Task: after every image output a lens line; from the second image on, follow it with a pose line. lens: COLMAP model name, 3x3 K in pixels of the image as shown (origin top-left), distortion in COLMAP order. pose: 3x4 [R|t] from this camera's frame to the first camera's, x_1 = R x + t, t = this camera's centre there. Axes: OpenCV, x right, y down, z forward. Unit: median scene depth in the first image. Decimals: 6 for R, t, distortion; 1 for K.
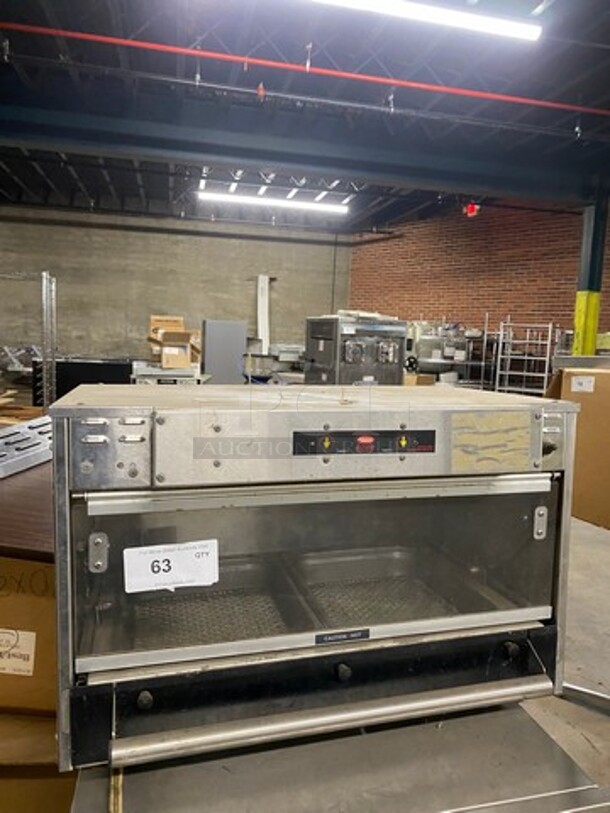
lens RADIAL K [[619.2, 0, 305.0], [0, 619.2, 406.5], [0, 0, 1]] dist [0.000128, 0.000353]
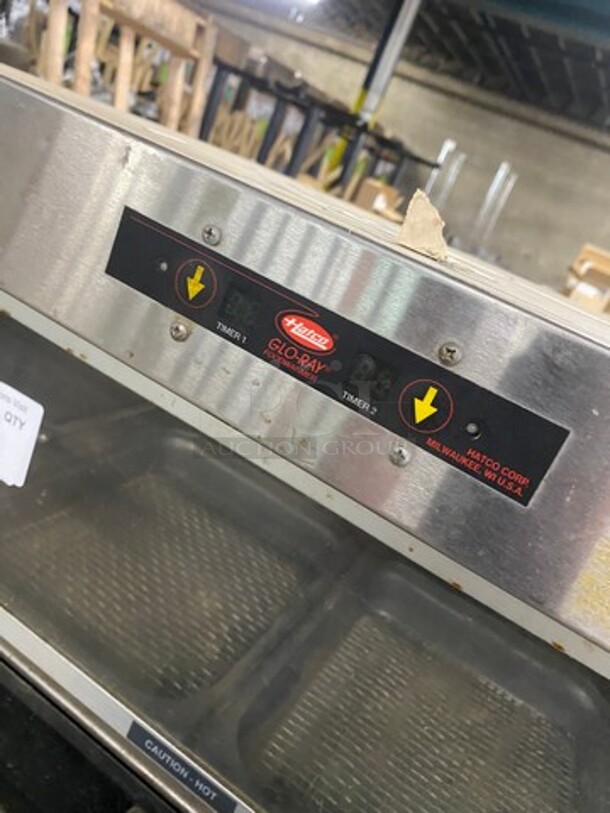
lens RADIAL K [[640.1, 0, 307.7], [0, 640.1, 364.5], [0, 0, 1]] dist [0.022569, -0.001901]
pose [[0.712425, 0.441410, -0.545534, 0.262992], [-0.415919, 0.891736, 0.178376, 0.011628], [0.565209, 0.099818, 0.818886, 0.720717]]
